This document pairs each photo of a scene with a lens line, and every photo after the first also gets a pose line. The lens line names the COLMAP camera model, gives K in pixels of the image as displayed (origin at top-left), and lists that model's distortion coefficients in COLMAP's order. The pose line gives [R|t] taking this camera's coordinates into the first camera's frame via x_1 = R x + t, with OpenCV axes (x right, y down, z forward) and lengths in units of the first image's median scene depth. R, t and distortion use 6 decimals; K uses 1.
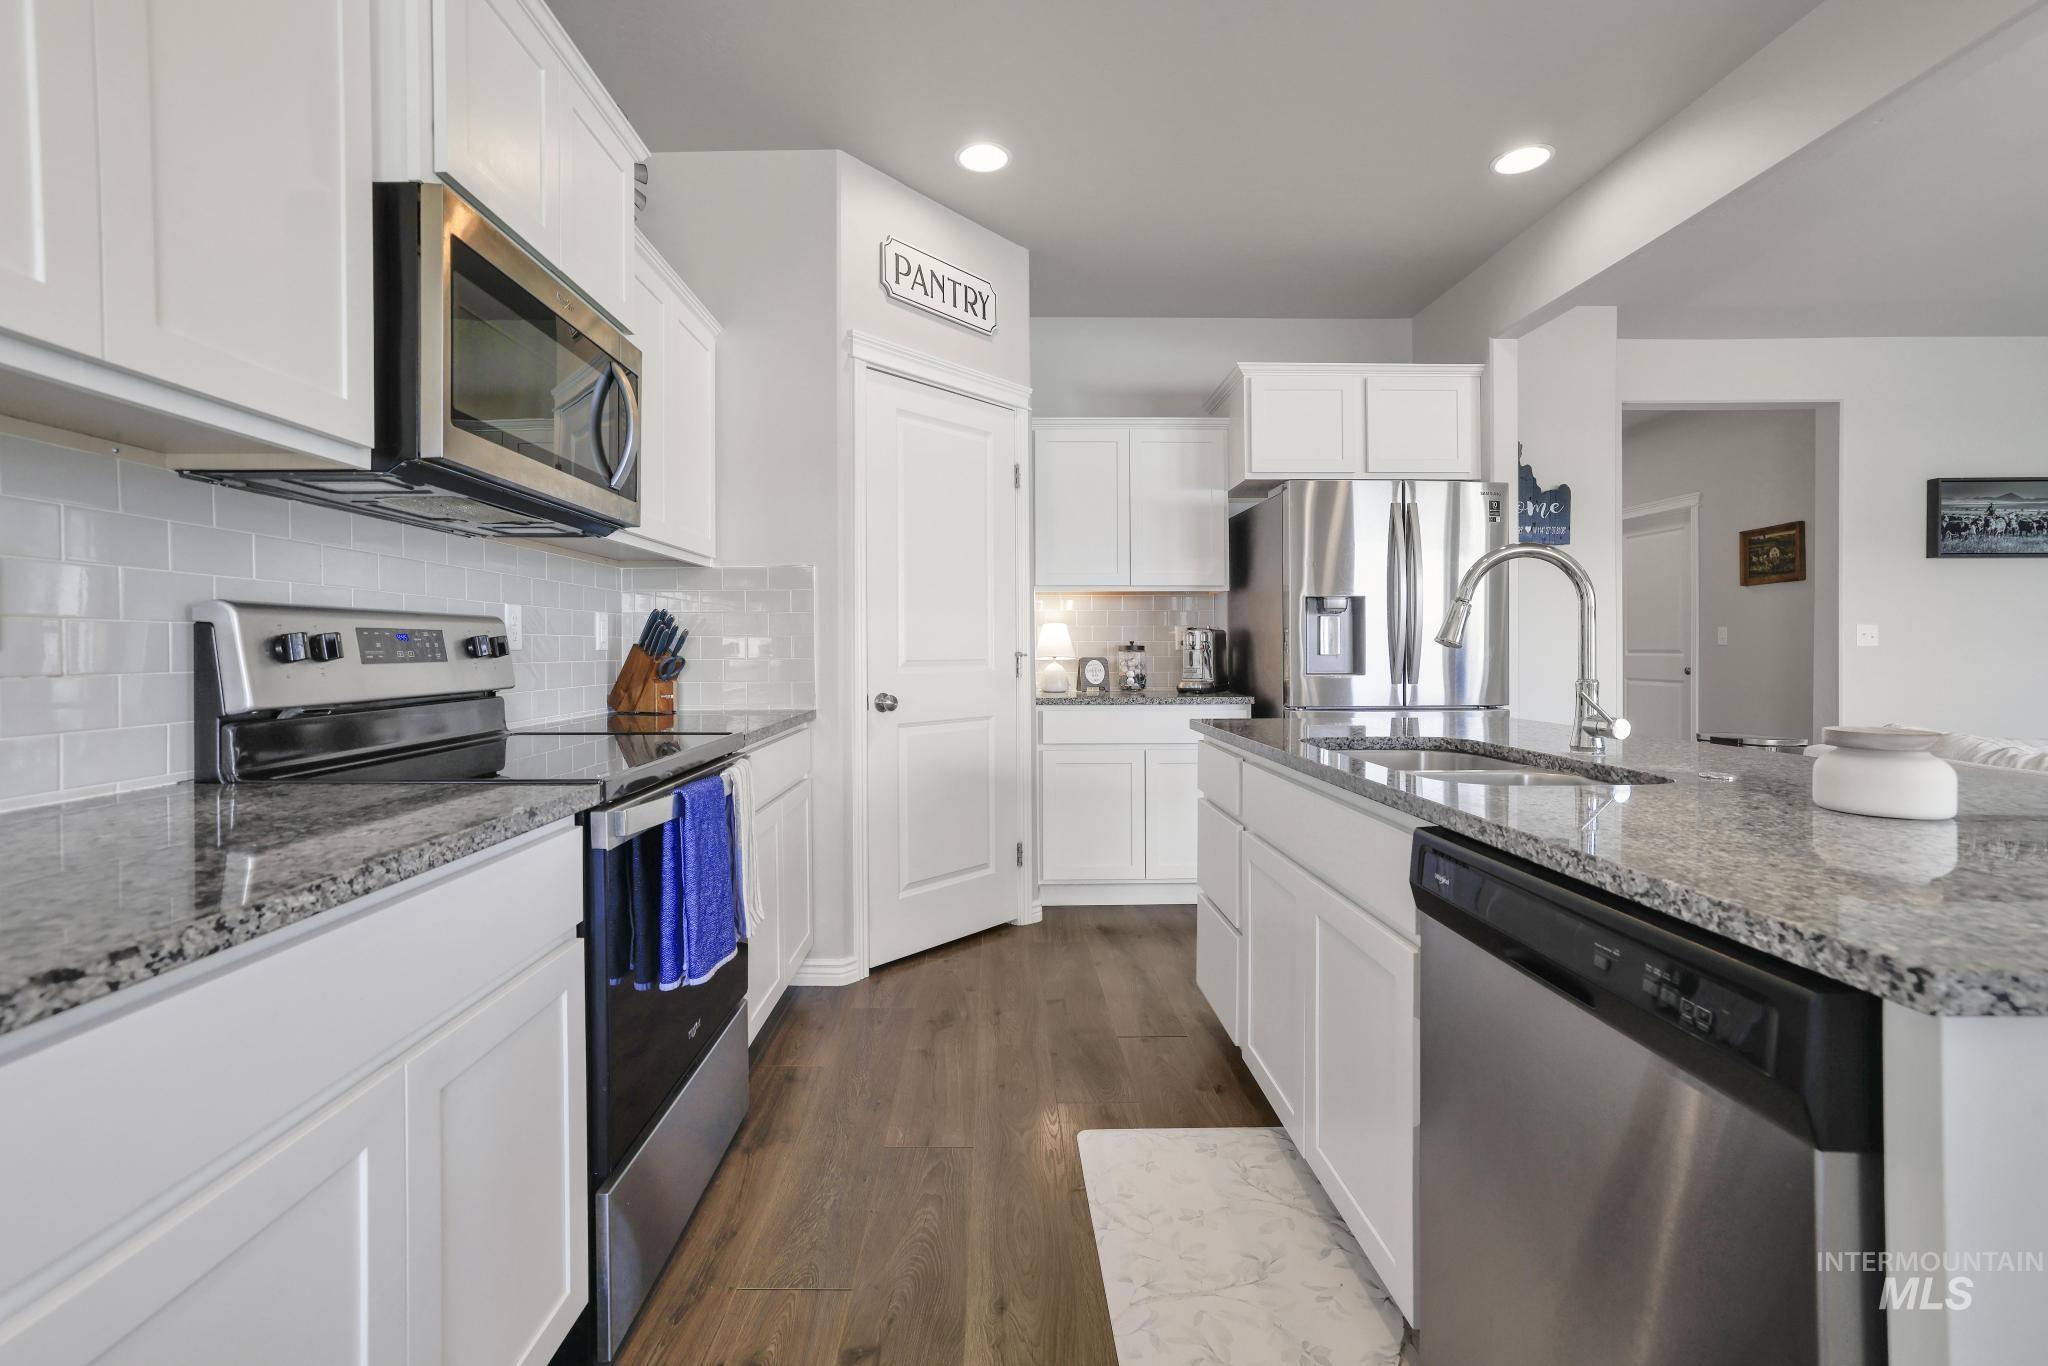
lens RADIAL K [[896.5, 0, 1000.8], [0, 896.5, 655.7], [0, 0, 1]] dist [-0.057213, 0.026234]
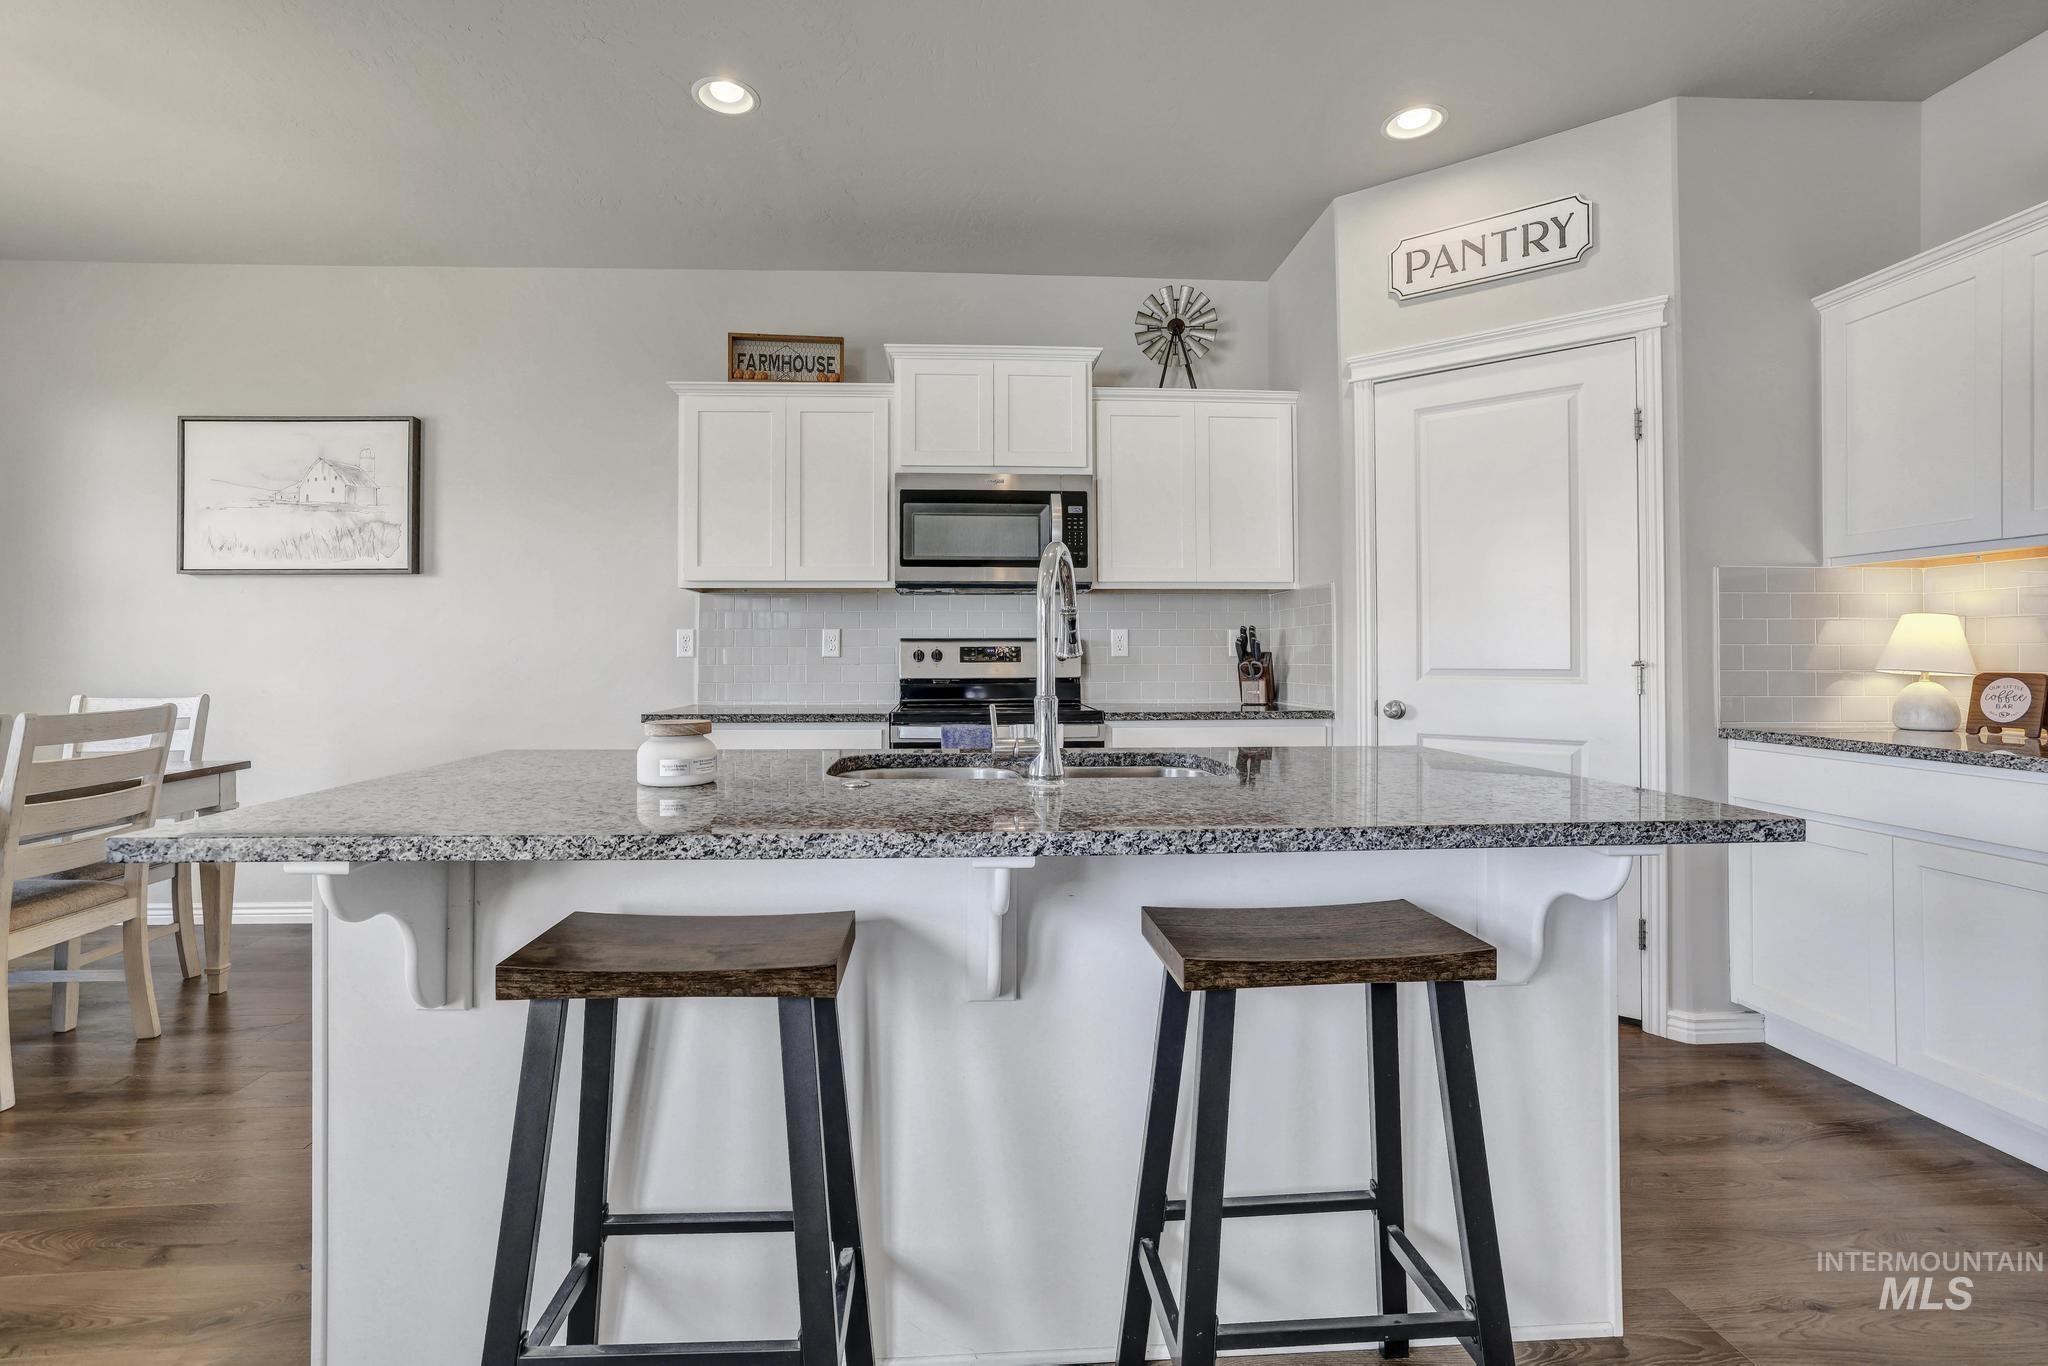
lens RADIAL K [[896.5, 0, 1000.8], [0, 896.5, 655.7], [0, 0, 1]] dist [-0.057213, 0.026234]
pose [[0.052352, 0.009719, -0.998581, 0.602091], [-0.002437, 0.999951, 0.009605, -0.012054], [0.998626, 0.001931, 0.052373, 0.362617]]
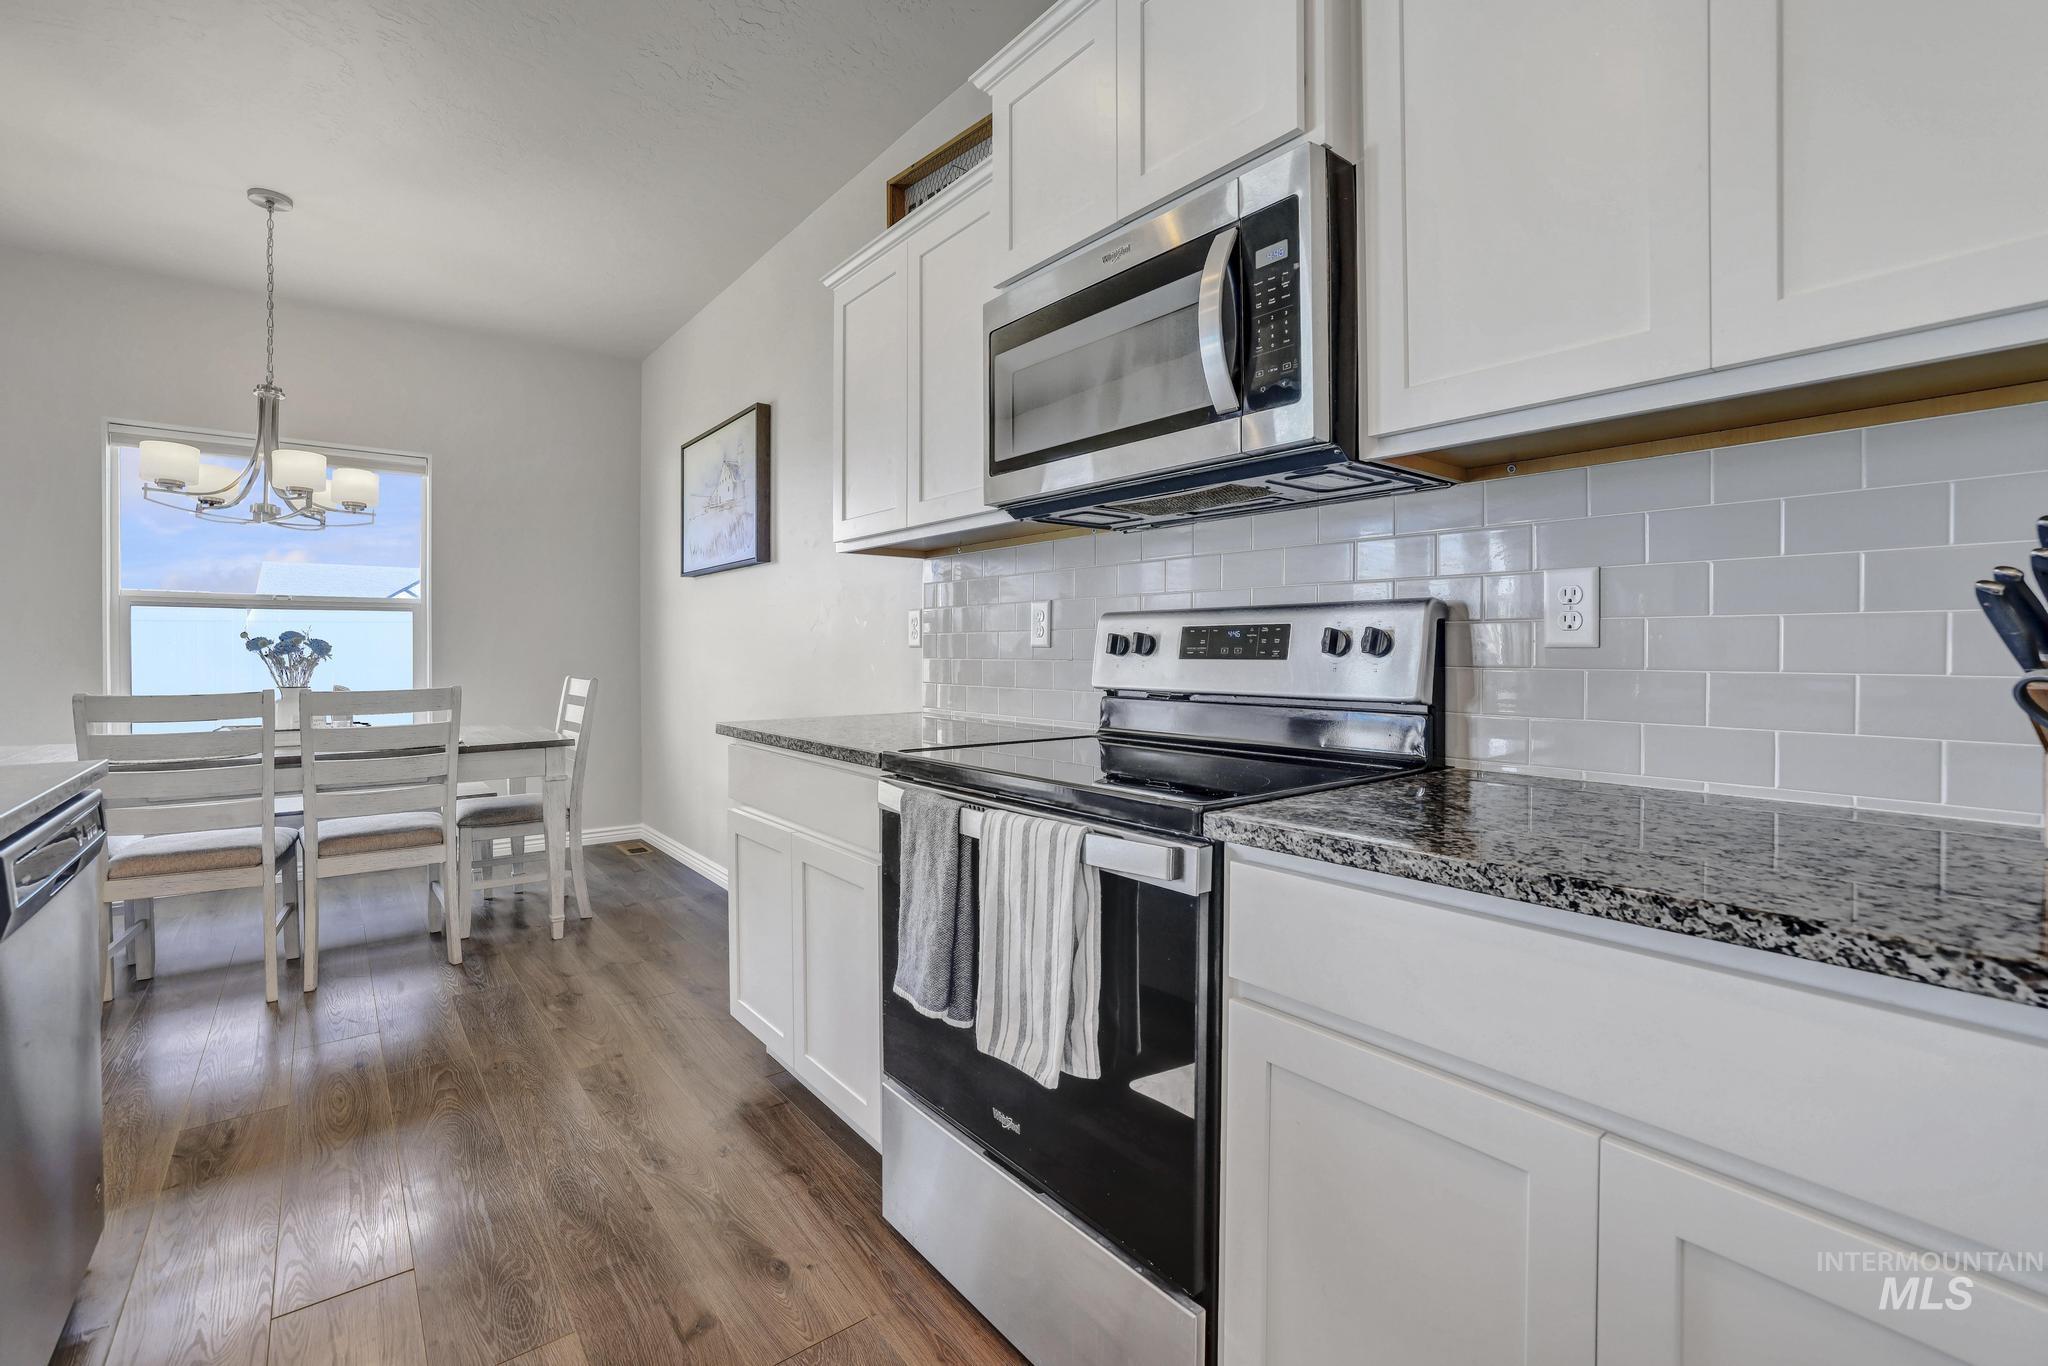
lens RADIAL K [[860.5, 0, 1049.5], [0, 860.5, 654.6], [0, 0, 1]] dist [-0.057700, 0.012417]
pose [[-0.766470, 0.015206, -0.642100, 0.043245], [0.005481, 0.999838, 0.017135, -0.006026], [0.642257, 0.009614, -0.766429, 0.644006]]
